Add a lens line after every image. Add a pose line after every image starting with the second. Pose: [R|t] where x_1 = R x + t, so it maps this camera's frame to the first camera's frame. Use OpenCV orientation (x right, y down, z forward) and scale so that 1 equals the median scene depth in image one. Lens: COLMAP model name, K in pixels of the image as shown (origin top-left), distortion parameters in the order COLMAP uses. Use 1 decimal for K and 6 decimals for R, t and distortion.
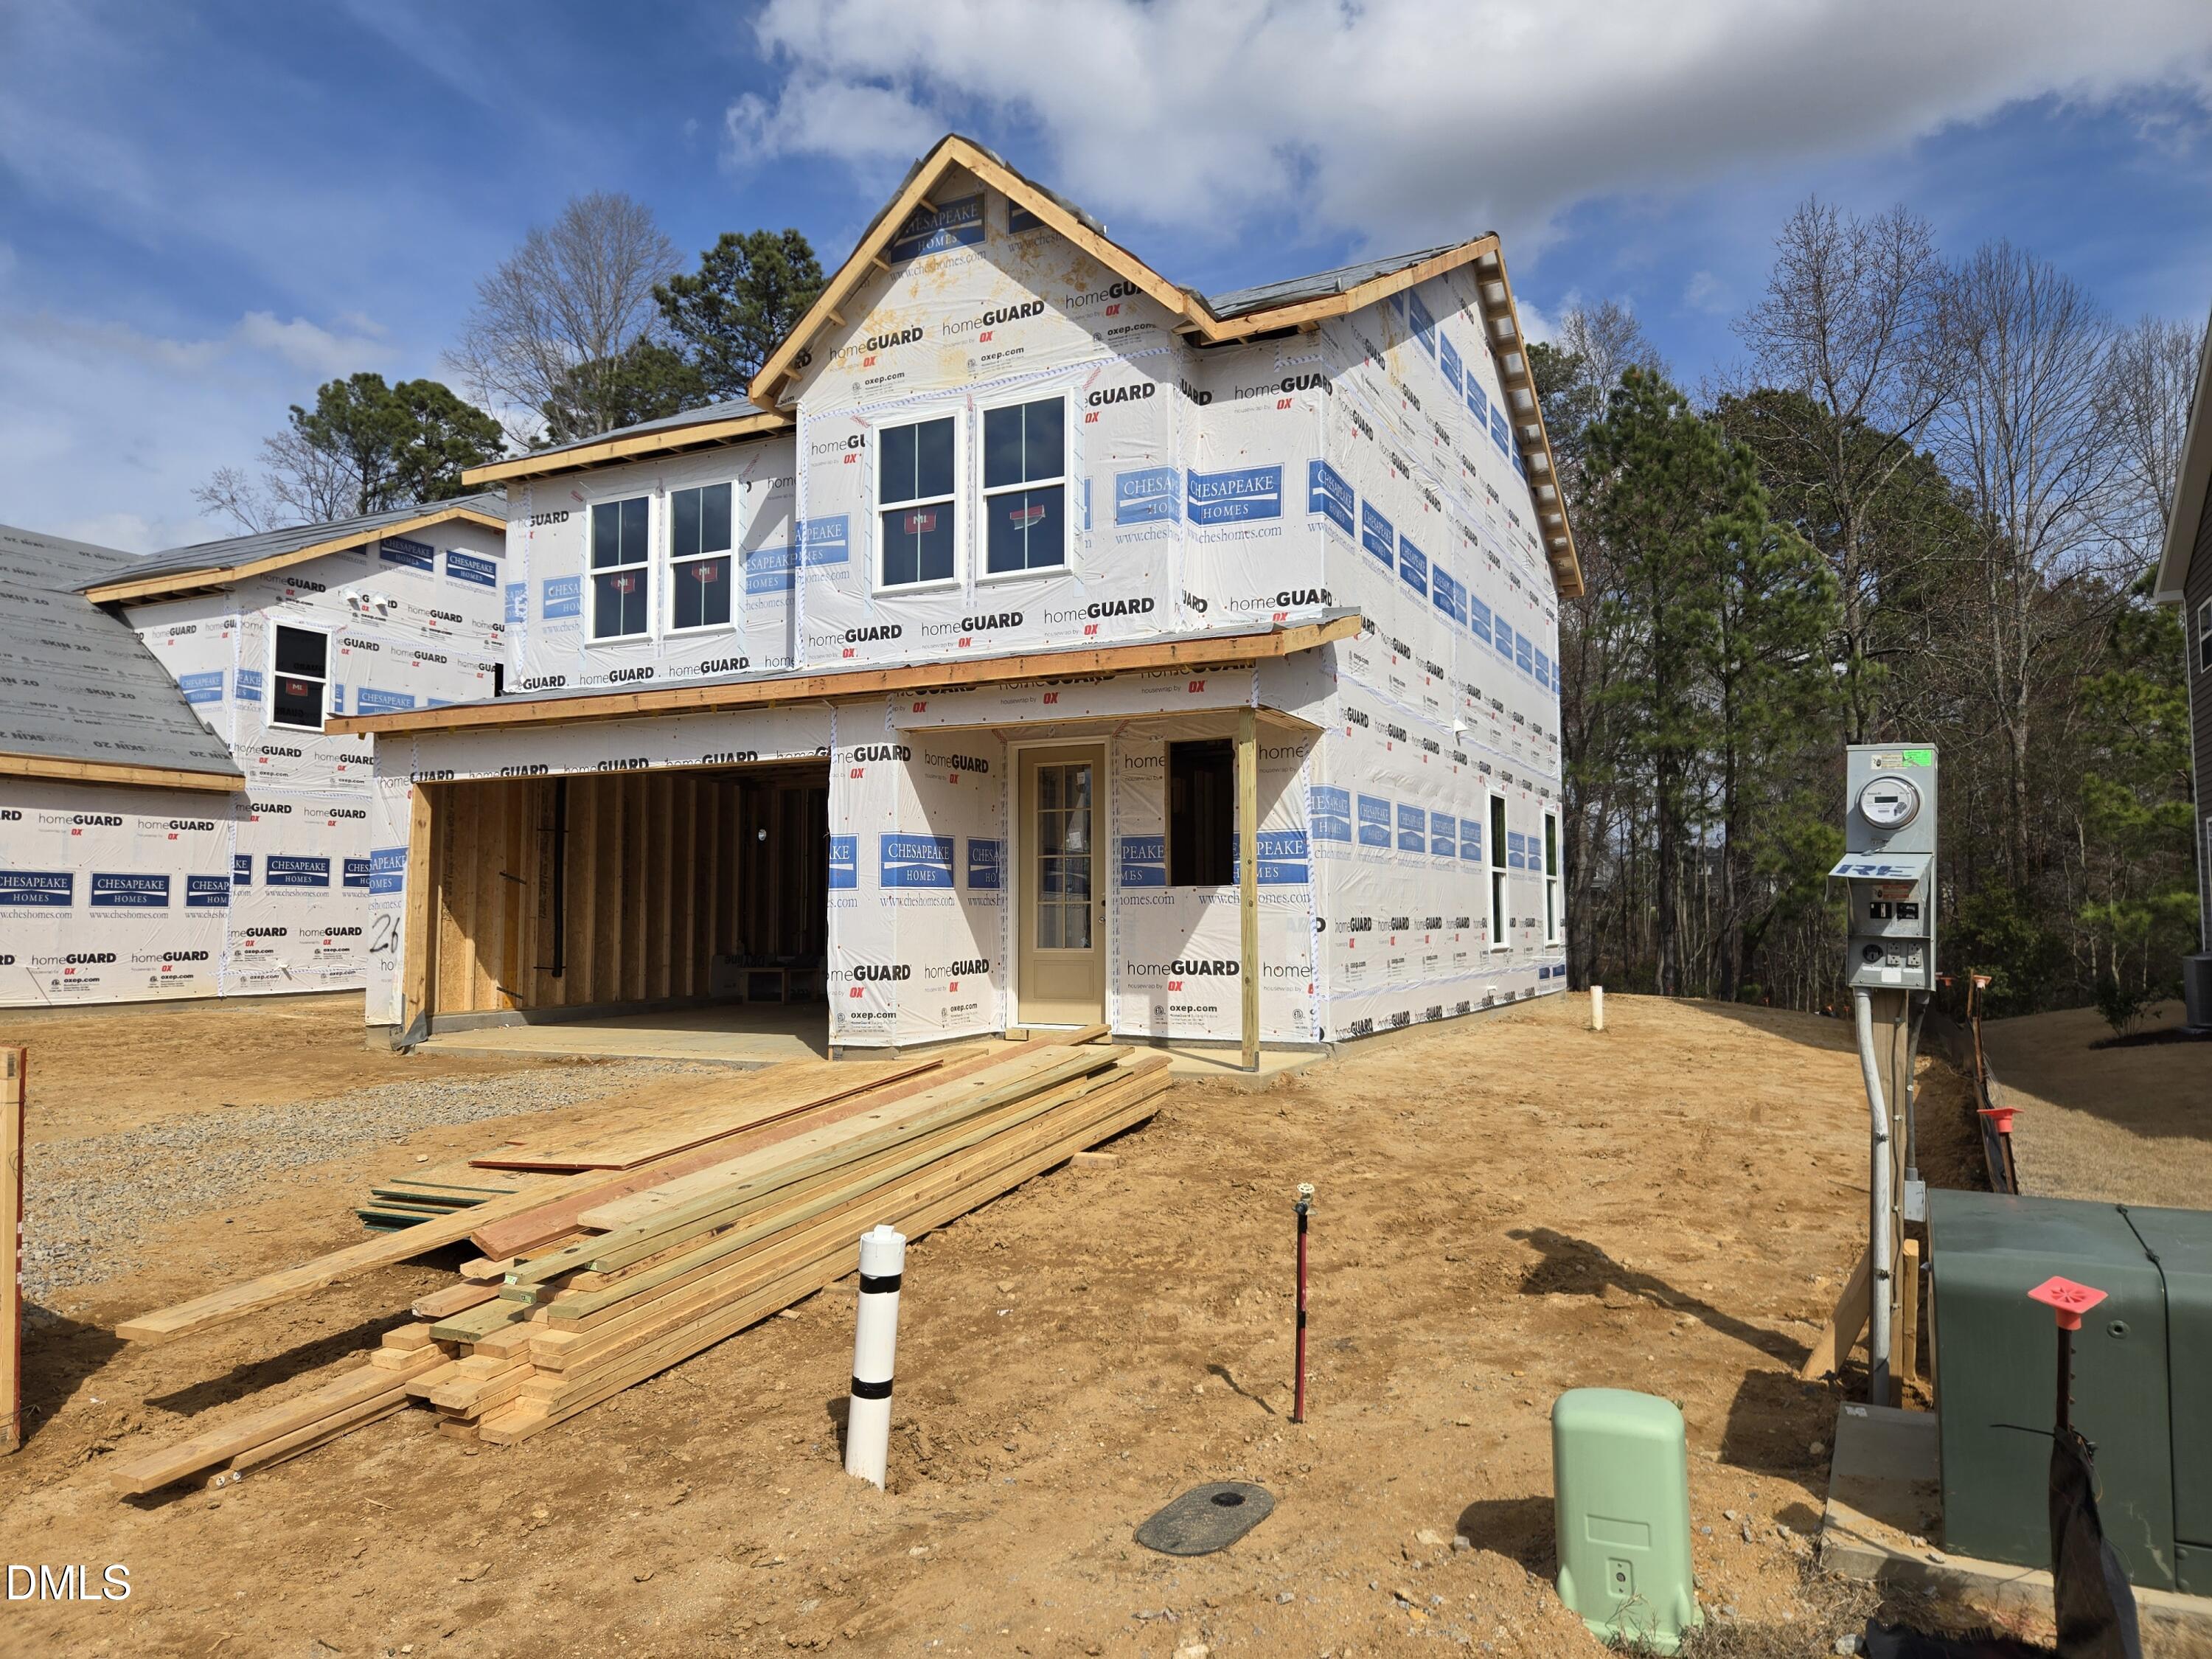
lens RADIAL K [[1486.0, 0, 1101.6], [0, 1486.0, 826.5], [0, 0, 1]] dist [0.071743, -0.002026]
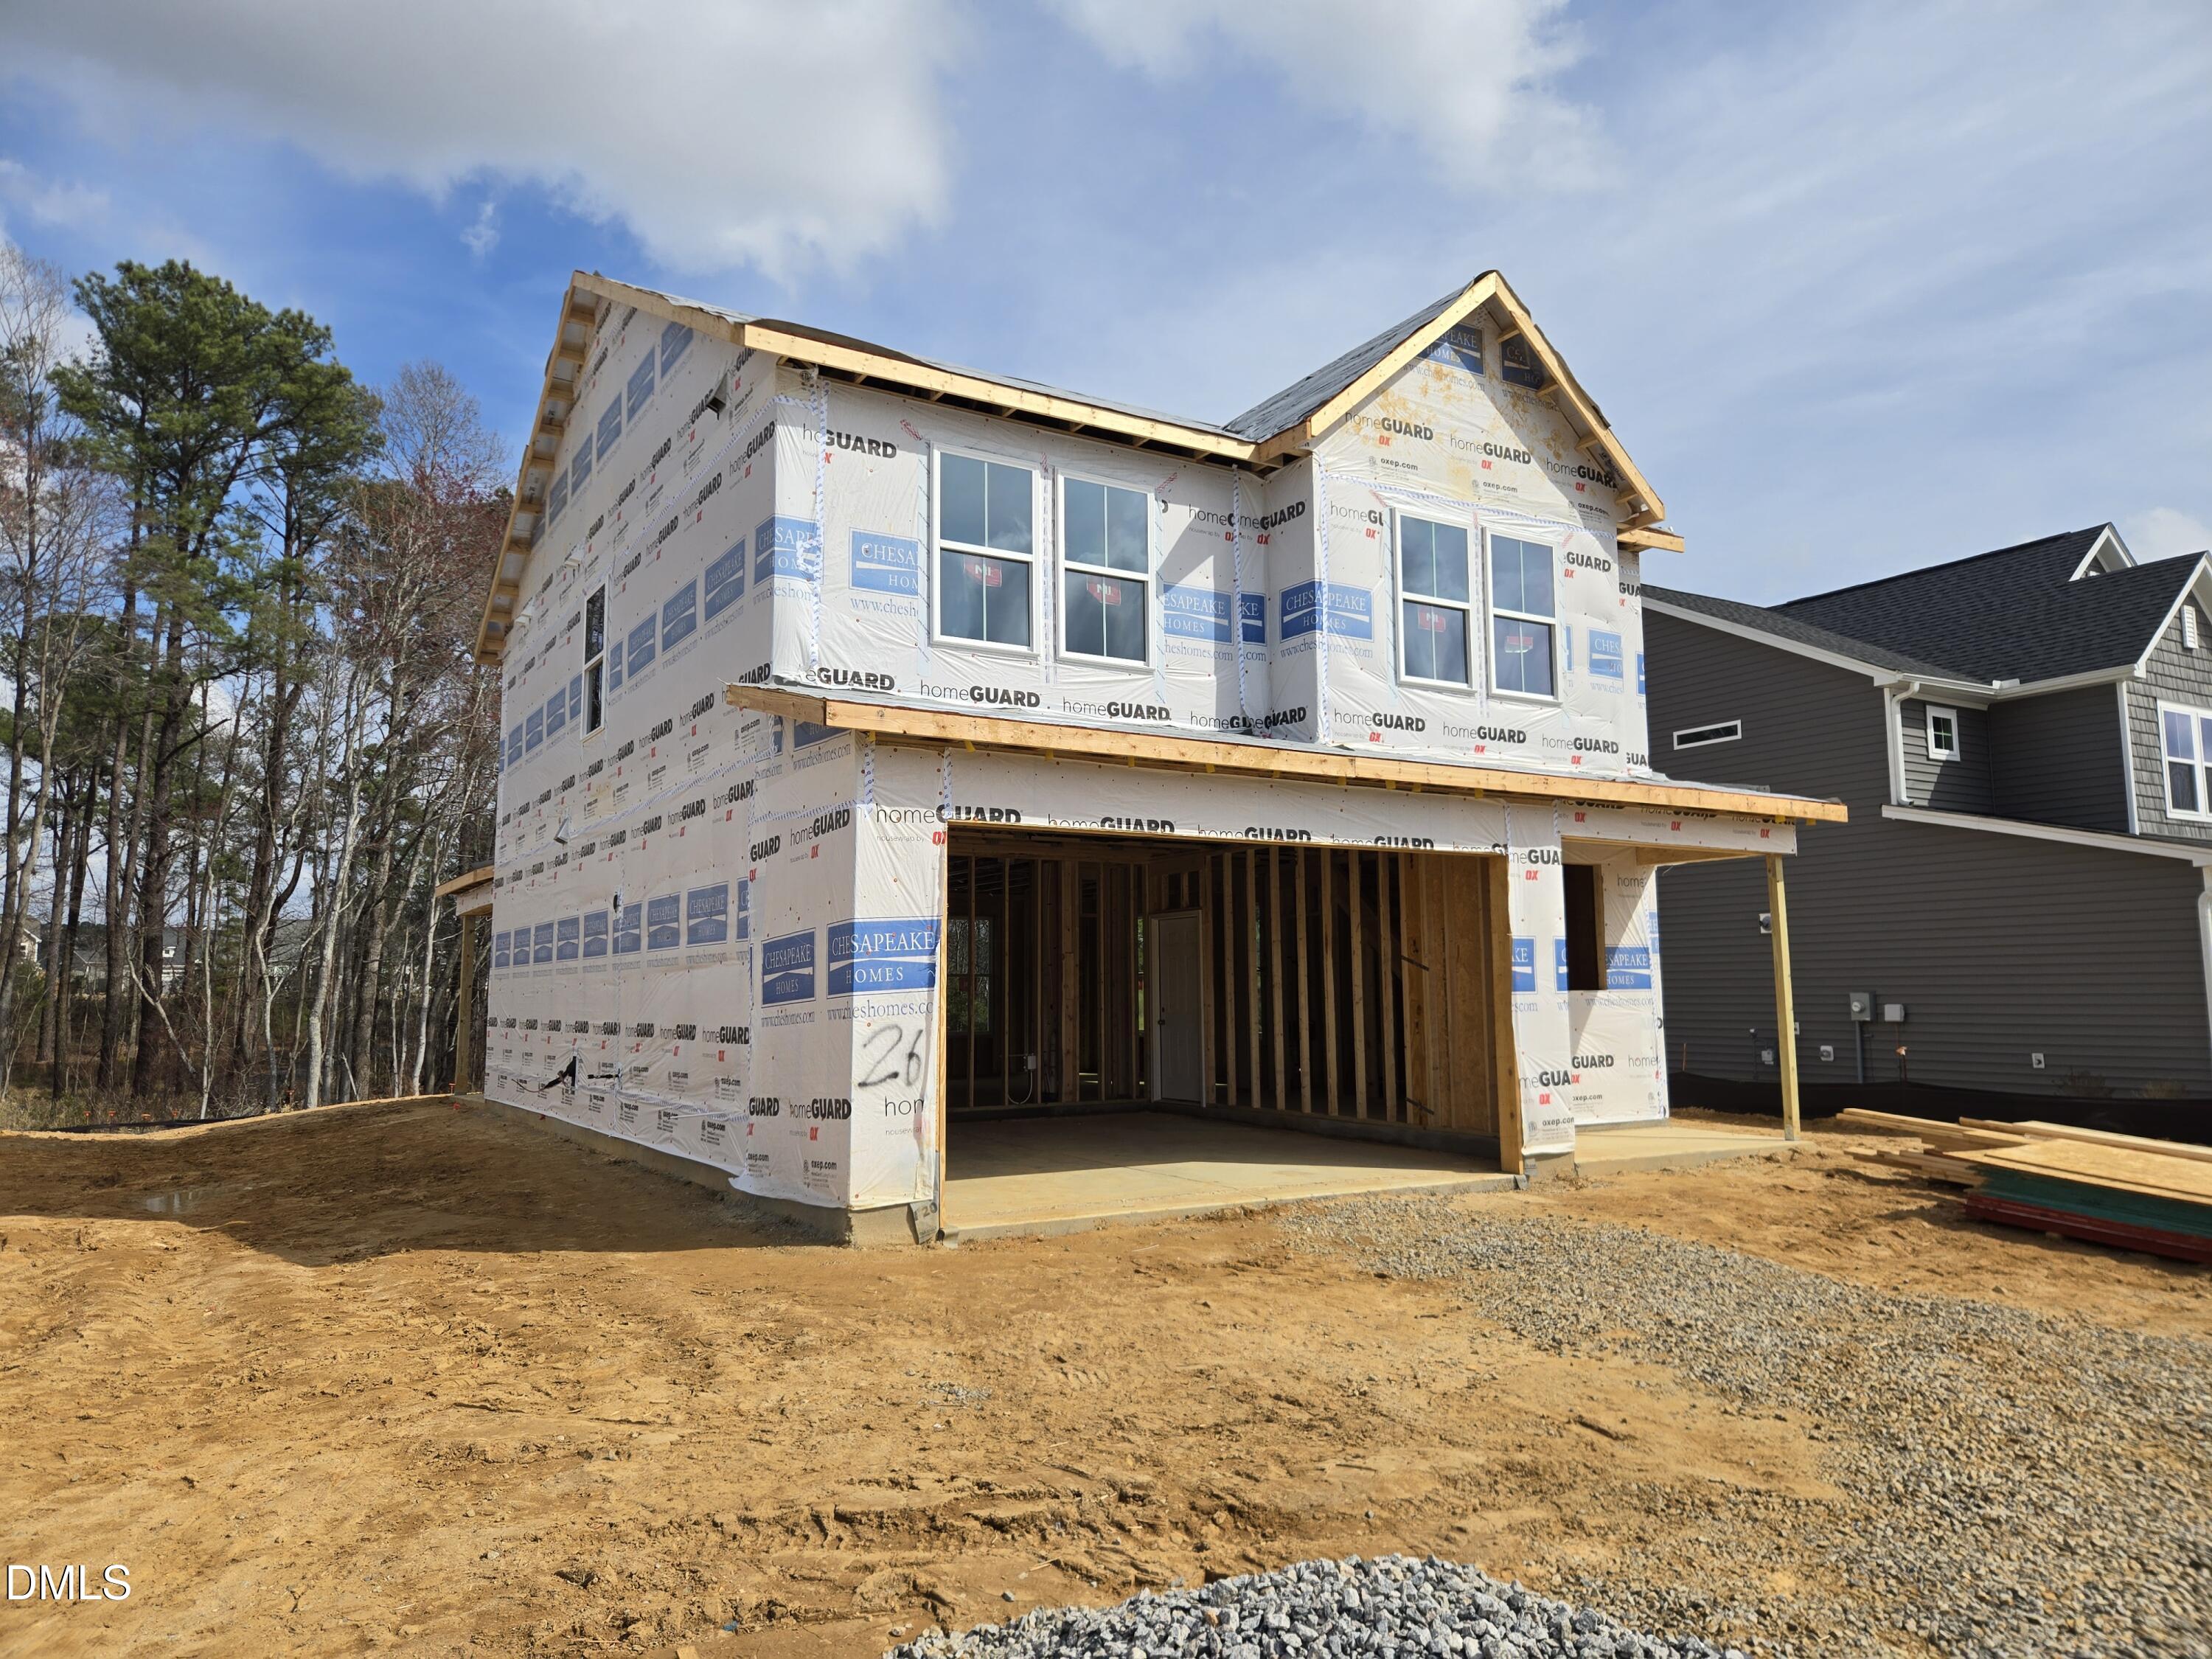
lens RADIAL K [[1486.0, 0, 1101.6], [0, 1486.0, 826.5], [0, 0, 1]] dist [0.071743, -0.002026]
pose [[0.522223, 0.095740, 0.847418, -1.065785], [-0.047877, 0.995403, -0.082954, 0.025992], [-0.851464, 0.002749, 0.524406, 0.665637]]
